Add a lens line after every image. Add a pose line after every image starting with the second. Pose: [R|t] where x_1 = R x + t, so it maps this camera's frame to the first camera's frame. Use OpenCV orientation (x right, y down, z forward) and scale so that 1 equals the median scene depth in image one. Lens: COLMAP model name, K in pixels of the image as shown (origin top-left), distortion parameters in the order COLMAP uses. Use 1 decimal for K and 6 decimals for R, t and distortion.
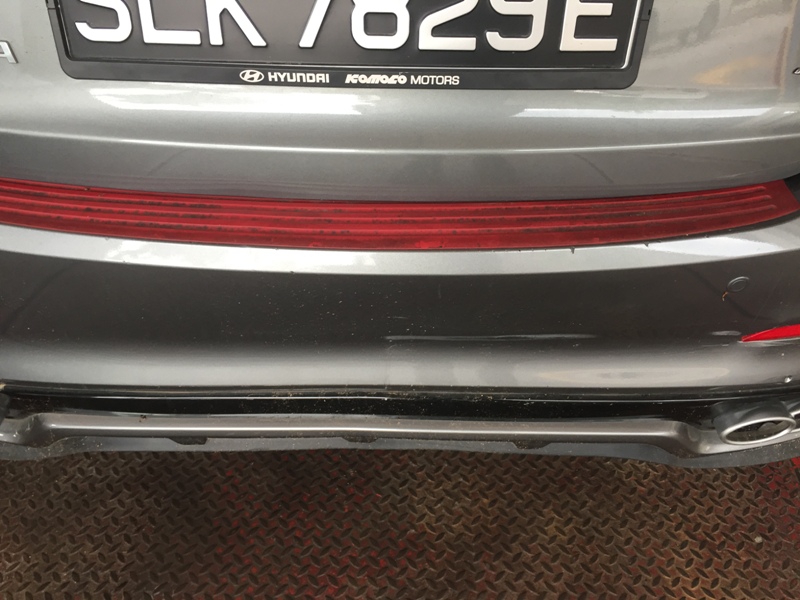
lens RADIAL K [[693.3, 0, 398.4], [0, 693.3, 274.9], [0, 0, 1]] dist [0.089325, -0.153589]
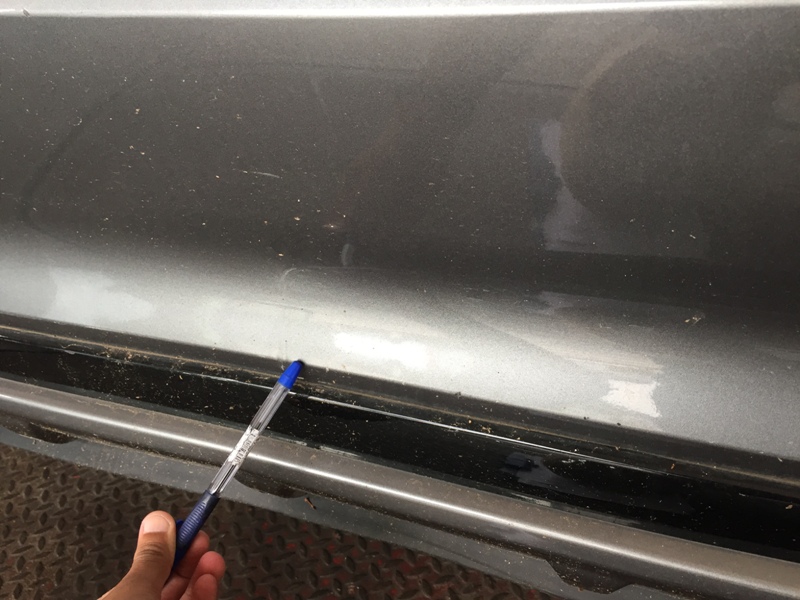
lens RADIAL K [[720.1, 0, 400.0], [0, 720.1, 300.0], [0, 0, 1]] dist [0.069050, -0.112483]
pose [[0.928069, 0.126049, -0.350428, 0.306191], [-0.185198, 0.972586, -0.140637, 0.225164], [0.323094, 0.195419, 0.925971, 0.708093]]
